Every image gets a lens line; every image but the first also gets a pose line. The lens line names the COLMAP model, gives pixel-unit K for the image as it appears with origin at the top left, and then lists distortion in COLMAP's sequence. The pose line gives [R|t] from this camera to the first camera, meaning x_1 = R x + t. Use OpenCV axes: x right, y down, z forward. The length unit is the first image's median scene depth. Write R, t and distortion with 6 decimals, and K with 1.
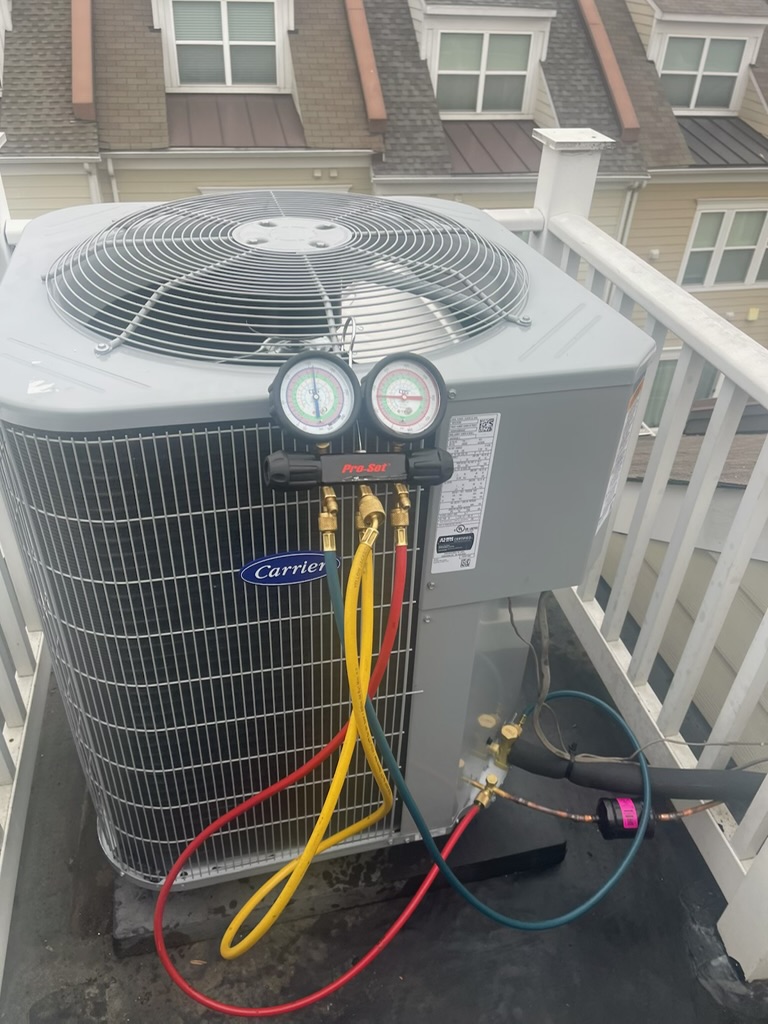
lens RADIAL K [[773.4, 0, 352.8], [0, 773.4, 515.0], [0, 0, 1]] dist [0.044044, -0.098167]
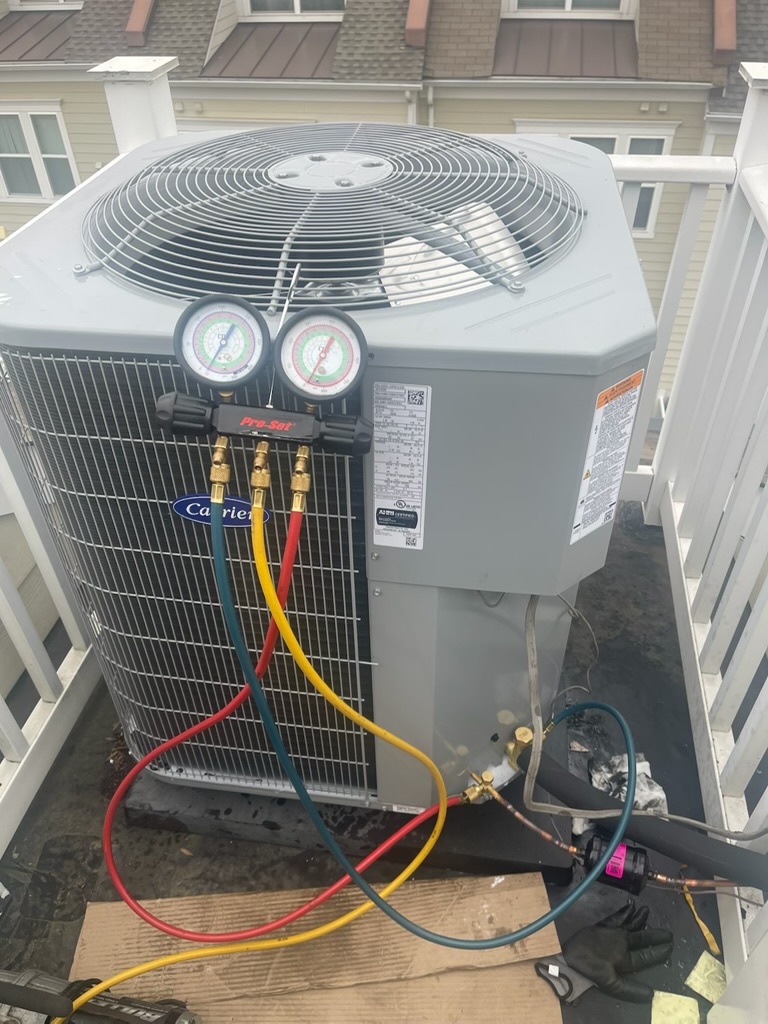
lens RADIAL K [[773.4, 0, 352.8], [0, 773.4, 515.0], [0, 0, 1]] dist [0.044044, -0.098167]
pose [[0.921388, 0.195908, -0.335656, 0.275581], [-0.170801, 0.979900, 0.103069, -0.038509], [0.349102, -0.037636, 0.936329, 0.070080]]
